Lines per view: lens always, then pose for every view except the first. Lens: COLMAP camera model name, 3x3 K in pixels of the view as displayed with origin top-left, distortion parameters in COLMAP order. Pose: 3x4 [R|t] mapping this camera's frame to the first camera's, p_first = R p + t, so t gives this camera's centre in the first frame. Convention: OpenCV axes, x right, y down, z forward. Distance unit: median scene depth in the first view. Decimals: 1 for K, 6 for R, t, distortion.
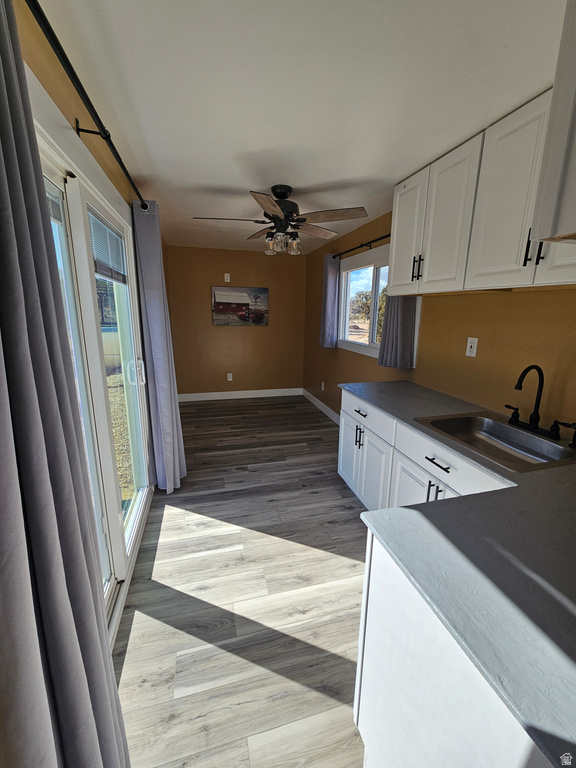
lens RADIAL K [[311.9, 0, 289.6], [0, 311.9, 379.1], [0, 0, 1]] dist [-0.000703, -0.000348]
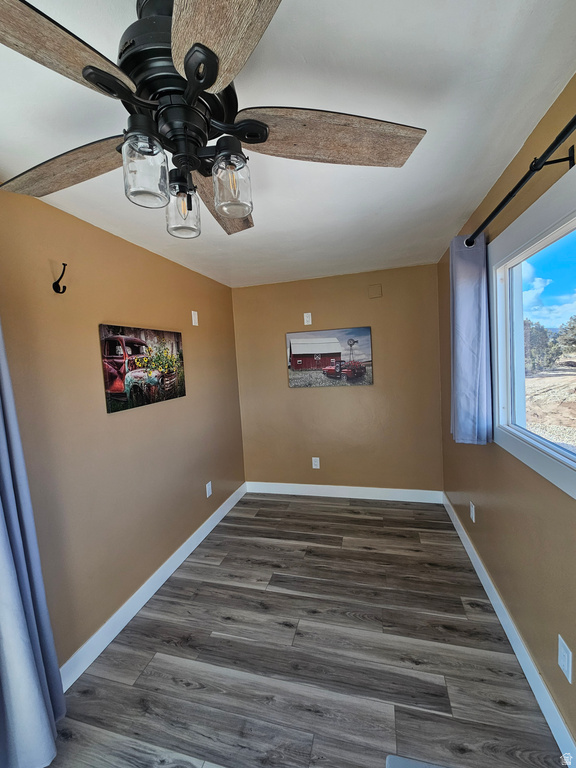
lens RADIAL K [[311.9, 0, 289.6], [0, 311.9, 379.1], [0, 0, 1]] dist [-0.000703, -0.000348]
pose [[0.860139, -0.031971, -0.509056, 0.154922], [-0.037823, 0.991288, -0.126166, -0.145130], [0.508655, 0.127774, 0.851436, 0.569343]]
